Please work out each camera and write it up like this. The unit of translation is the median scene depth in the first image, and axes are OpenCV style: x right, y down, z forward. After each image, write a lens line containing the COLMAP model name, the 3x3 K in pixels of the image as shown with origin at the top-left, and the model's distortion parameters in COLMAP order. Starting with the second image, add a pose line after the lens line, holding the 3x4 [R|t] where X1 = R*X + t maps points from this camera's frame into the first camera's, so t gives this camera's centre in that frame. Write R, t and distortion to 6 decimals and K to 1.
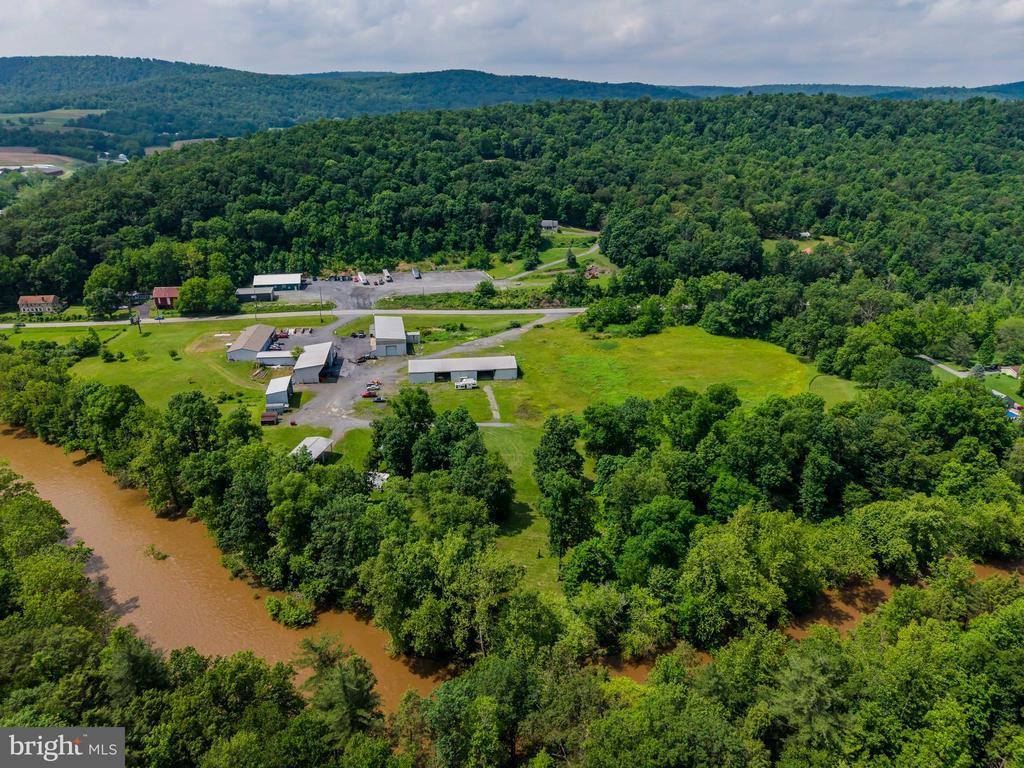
lens RADIAL K [[681.7, 0, 512.0], [0, 681.7, 384.0], [0, 0, 1]] dist [0.086288, -0.110575]
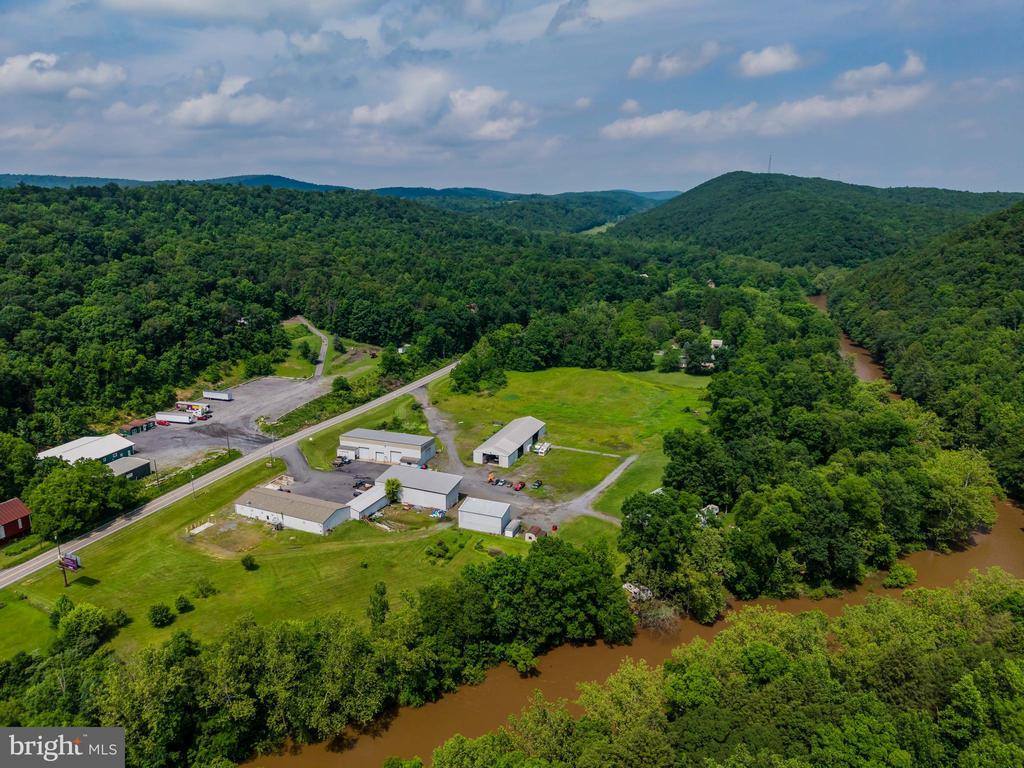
lens RADIAL K [[687.2, 0, 509.1], [0, 687.2, 379.8], [0, 0, 1]] dist [0.033971, -0.031881]
pose [[0.509165, -0.223016, 0.831273, -0.680086], [0.324113, 0.944427, 0.054850, -0.125263], [-0.797309, 0.241498, 0.553152, 0.319887]]
